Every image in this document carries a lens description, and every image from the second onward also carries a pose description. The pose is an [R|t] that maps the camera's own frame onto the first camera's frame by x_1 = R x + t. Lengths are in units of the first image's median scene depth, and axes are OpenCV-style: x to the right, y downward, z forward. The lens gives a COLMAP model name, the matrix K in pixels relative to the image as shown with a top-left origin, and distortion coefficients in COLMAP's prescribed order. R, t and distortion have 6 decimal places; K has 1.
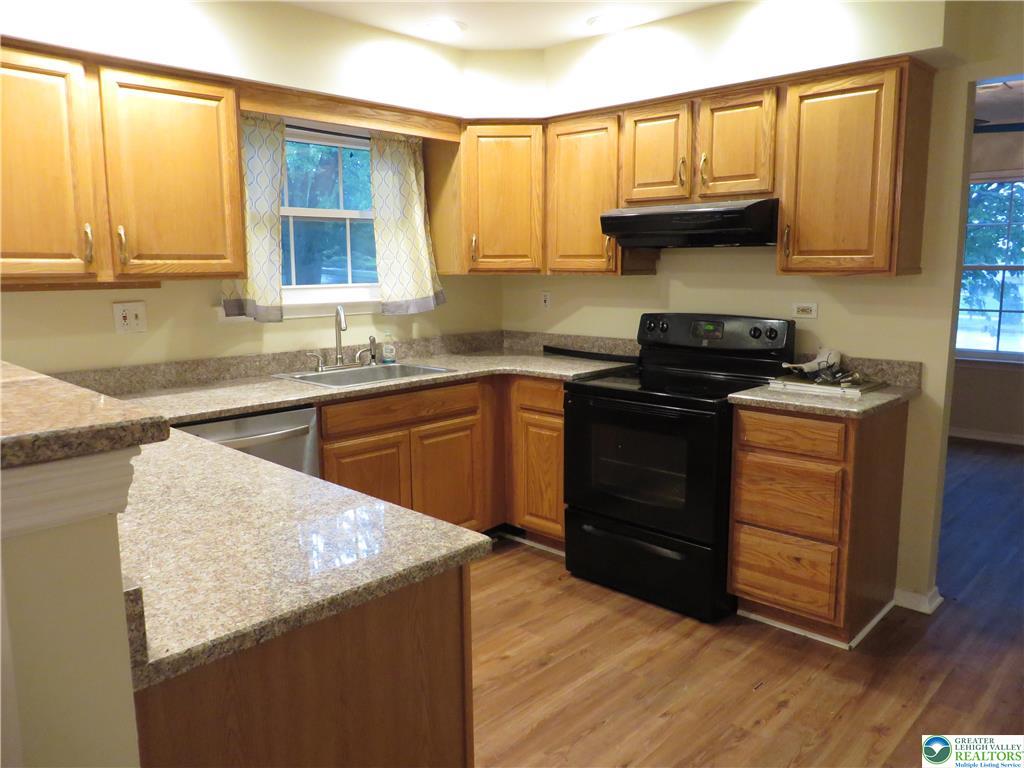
lens RADIAL K [[770.6, 0, 512.0], [0, 770.6, 384.0], [0, 0, 1]] dist [-0.012937, -0.000398]
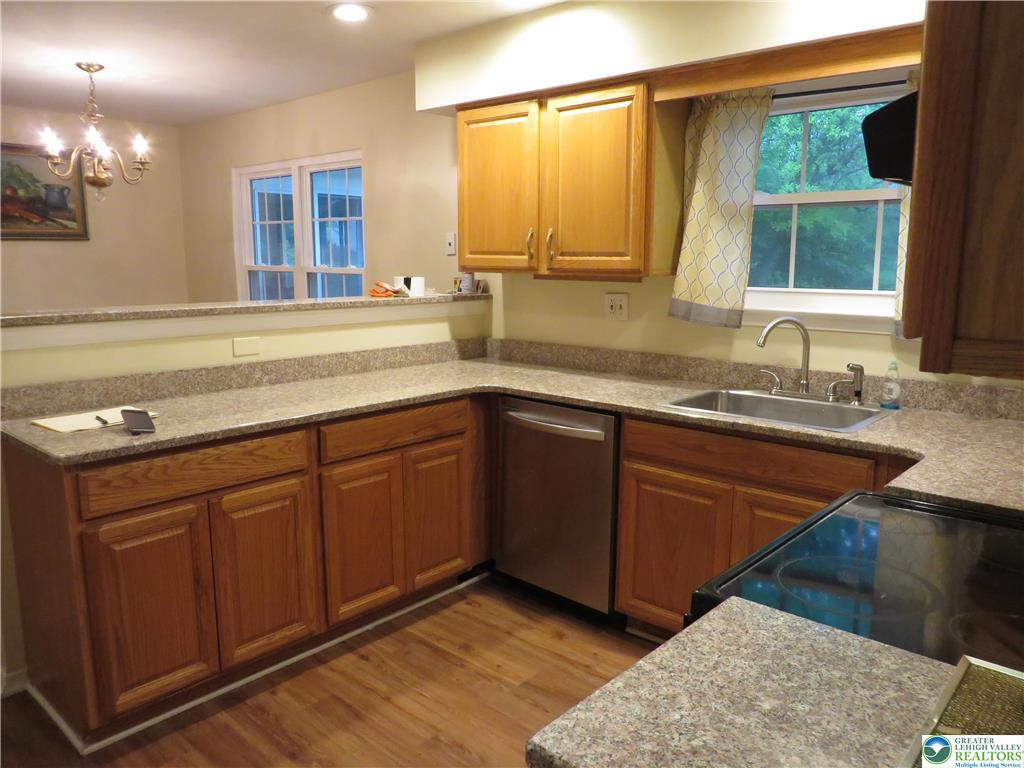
lens RADIAL K [[754.7, 0, 512.0], [0, 754.7, 384.0], [0, 0, 1]] dist [-0.031257, 0.001013]
pose [[0.030042, 0.170179, -0.984955, 0.615228], [-0.156215, 0.974091, 0.163537, -0.133707], [0.987266, 0.148952, 0.055848, 0.800558]]
